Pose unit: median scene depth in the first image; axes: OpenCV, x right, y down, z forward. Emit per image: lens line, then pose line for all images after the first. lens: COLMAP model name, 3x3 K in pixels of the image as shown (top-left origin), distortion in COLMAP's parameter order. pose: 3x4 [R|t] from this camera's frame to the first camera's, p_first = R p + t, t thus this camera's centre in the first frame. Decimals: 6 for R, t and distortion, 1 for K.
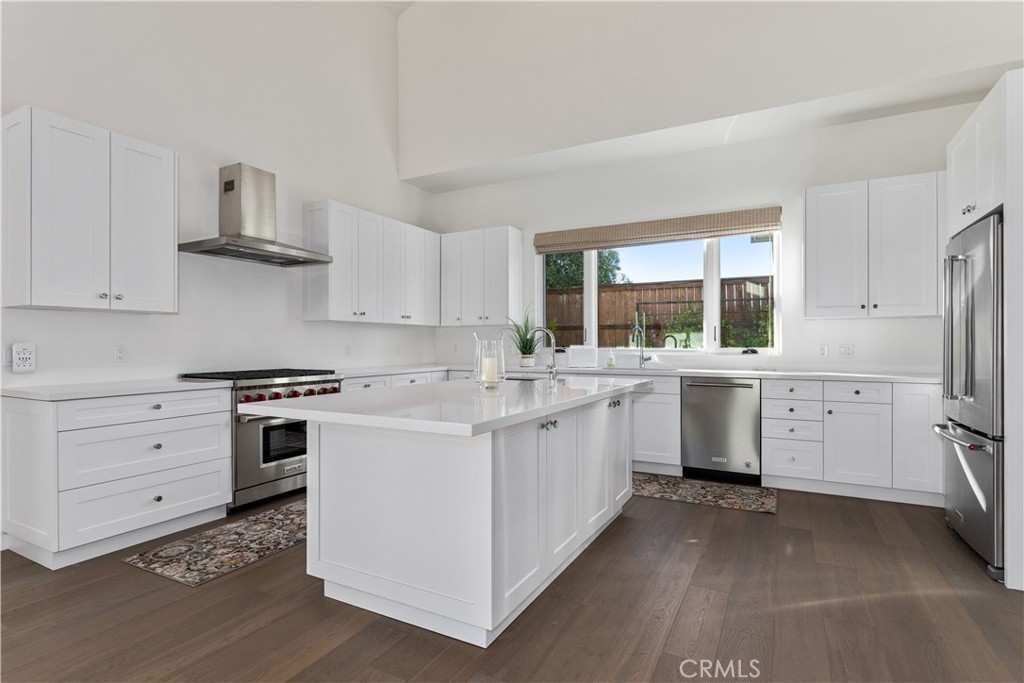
lens RADIAL K [[510.7, 0, 512.0], [0, 510.7, 341.5], [0, 0, 1]] dist [0.012617, -0.000100]
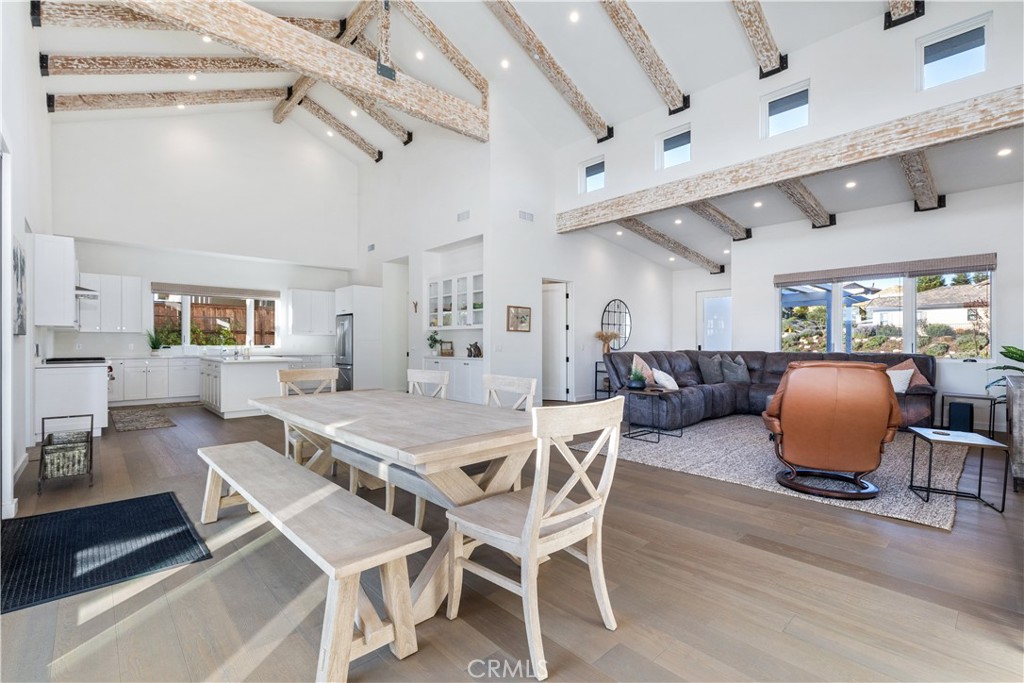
lens RADIAL K [[455.3, 0, 512.0], [0, 455.3, 341.5], [0, 0, 1]] dist [-0.000370, -0.000090]
pose [[0.323905, 0.003064, 0.946085, -1.807209], [-0.002176, 0.999995, -0.002494, -0.002428], [-0.946087, -0.001251, 0.323909, -1.225645]]
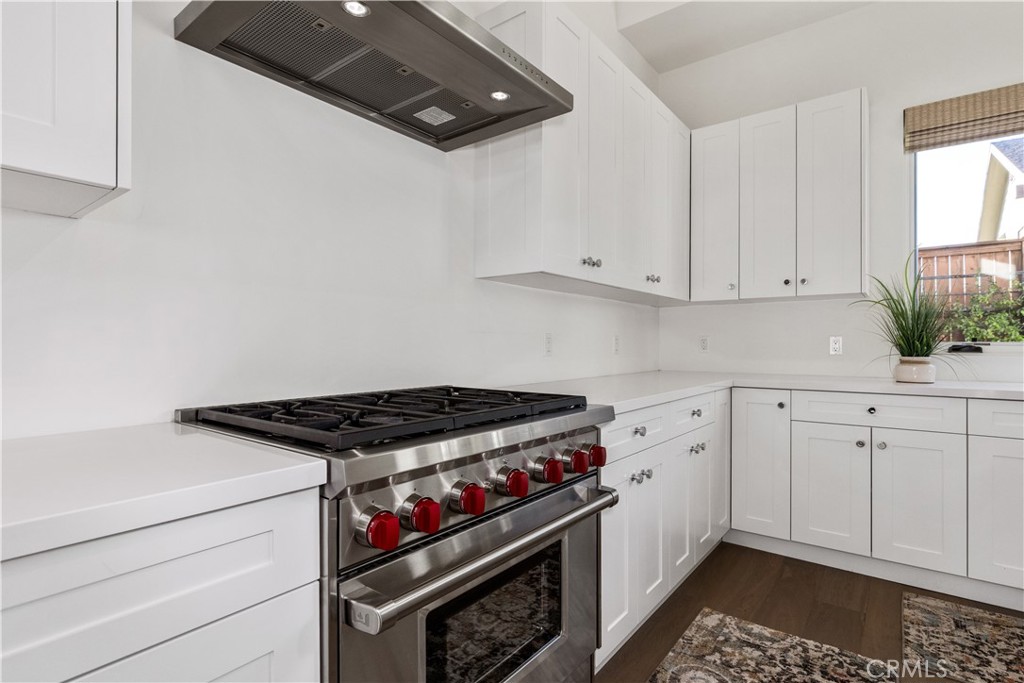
lens RADIAL K [[510.7, 0, 512.0], [0, 510.7, 341.5], [0, 0, 1]] dist [0.012617, -0.000100]
pose [[0.987718, 0.001728, -0.156239, -0.422228], [-0.001923, 0.999998, -0.001102, 0.021346], [0.156237, 0.001389, 0.987719, 0.779301]]
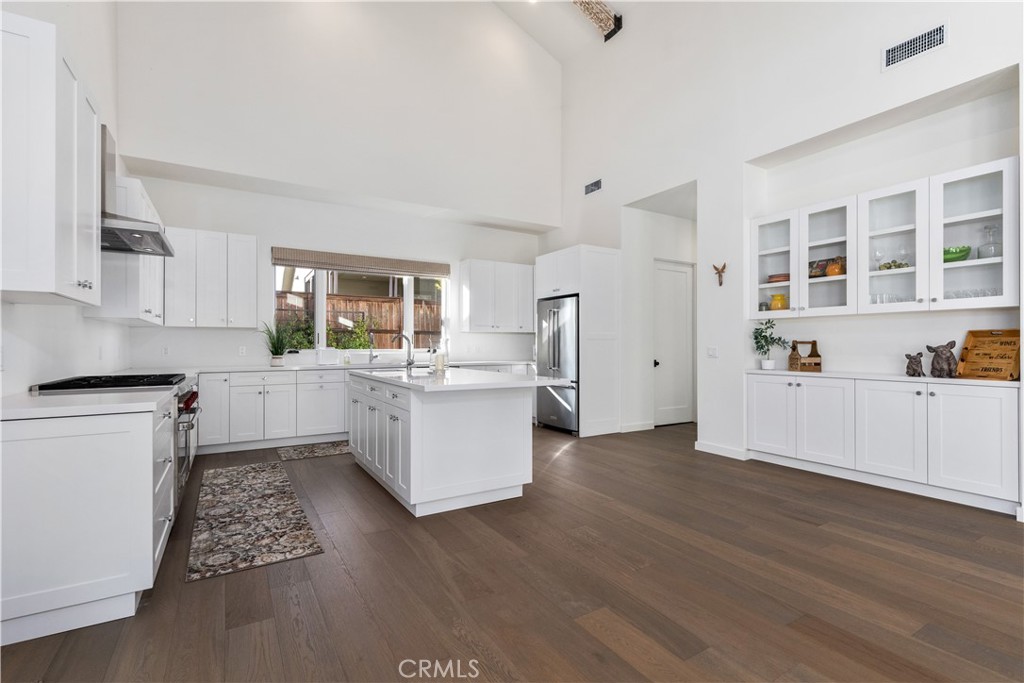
lens RADIAL K [[461.8, 0, 512.0], [0, 461.8, 341.5], [0, 0, 1]] dist [-0.000109, 0.000003]
pose [[0.502099, 0.007259, 0.864780, -0.957912], [-0.000145, 0.999965, -0.008310, 0.005578], [-0.864810, 0.004046, 0.502082, 0.074162]]
